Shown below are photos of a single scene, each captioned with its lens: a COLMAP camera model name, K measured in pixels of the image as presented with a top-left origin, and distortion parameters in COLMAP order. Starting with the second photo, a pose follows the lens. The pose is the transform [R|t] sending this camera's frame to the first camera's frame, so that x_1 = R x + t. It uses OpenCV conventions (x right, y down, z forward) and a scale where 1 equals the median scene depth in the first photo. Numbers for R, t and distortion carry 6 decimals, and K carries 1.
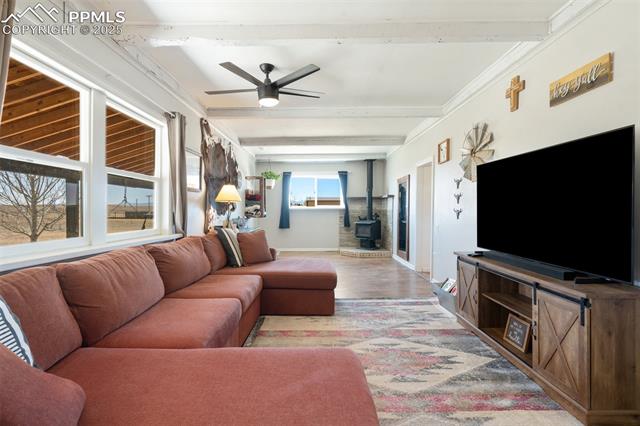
lens RADIAL K [[293.4, 0, 314.4], [0, 293.4, 211.5], [0, 0, 1]] dist [-0.002675, 0.001094]
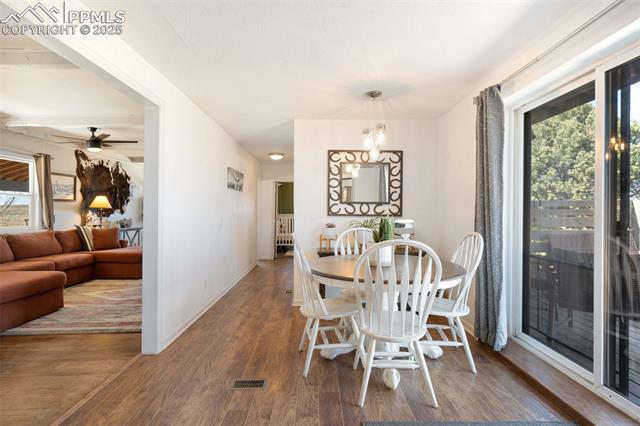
lens RADIAL K [[319.7, 0, 321.6], [0, 319.7, 211.9], [0, 0, 1]] dist [-0.007005, -0.001470]
pose [[0.999367, -0.000915, 0.035551, 0.947071], [0.000961, 0.999999, -0.001276, -0.013844], [-0.035550, 0.001309, 0.999367, -0.750842]]
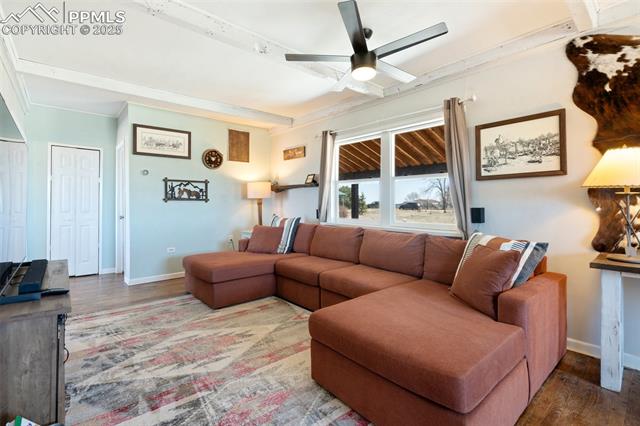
lens RADIAL K [[293.4, 0, 315.2], [0, 293.4, 196.1], [0, 0, 1]] dist [-0.002675, 0.001094]
pose [[-0.748764, -0.013202, -0.662705, 0.435351], [-0.002432, 0.999850, -0.017171, -0.015266], [0.662832, -0.011245, -0.748684, 1.356946]]
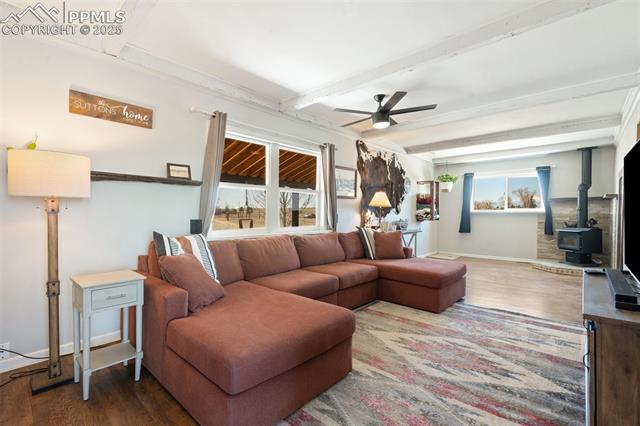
lens RADIAL K [[293.4, 0, 314.3], [0, 293.4, 213.1], [0, 0, 1]] dist [-0.002675, 0.001094]
pose [[0.743878, 0.008395, -0.668263, 0.404839], [-0.010404, 0.999945, 0.000980, -0.004137], [0.668234, 0.006224, 0.743925, -0.081754]]
